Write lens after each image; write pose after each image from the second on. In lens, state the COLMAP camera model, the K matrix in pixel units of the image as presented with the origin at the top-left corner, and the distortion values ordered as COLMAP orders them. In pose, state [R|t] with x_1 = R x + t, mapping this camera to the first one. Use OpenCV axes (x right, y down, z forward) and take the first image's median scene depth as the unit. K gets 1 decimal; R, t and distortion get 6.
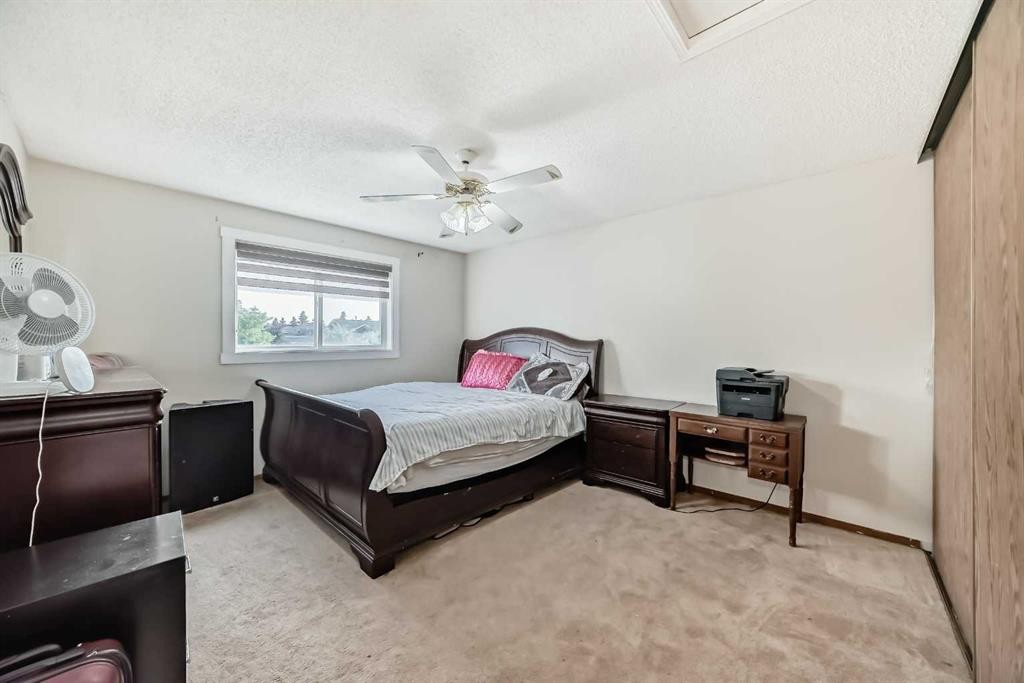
lens RADIAL K [[367.5, 0, 510.9], [0, 367.5, 345.7], [0, 0, 1]] dist [-0.000841, 0.000020]
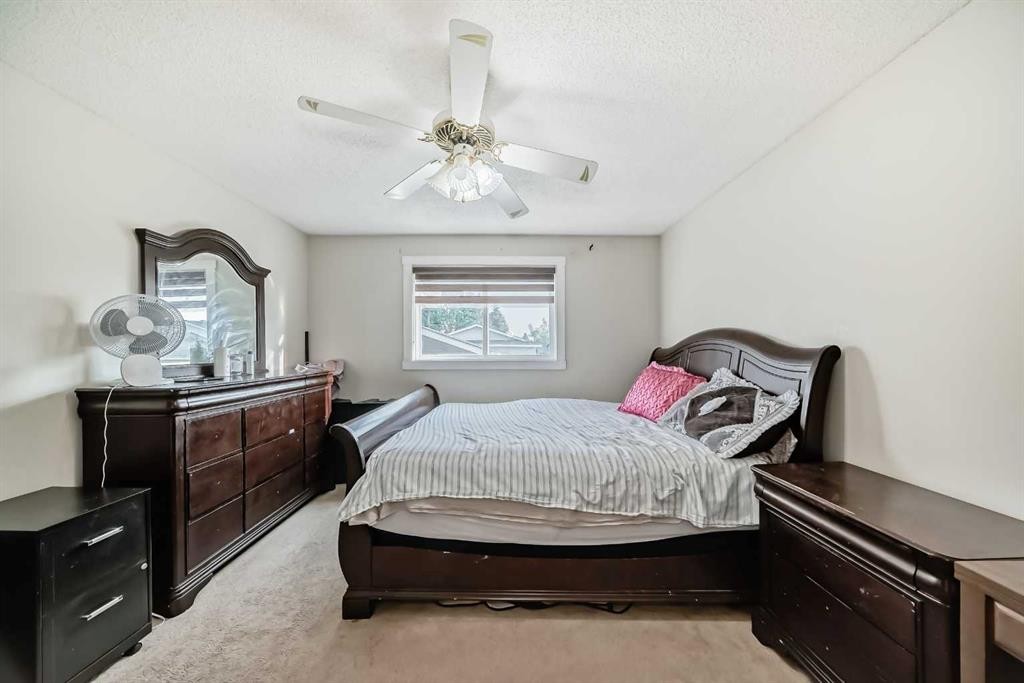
lens RADIAL K [[366.1, 0, 514.4], [0, 366.1, 350.6], [0, 0, 1]] dist [-0.027268, 0.013717]
pose [[0.695934, -0.002483, -0.718101, 0.326946], [-0.007071, 0.999922, -0.010310, -0.002689], [0.718071, 0.012252, 0.695862, 0.413794]]
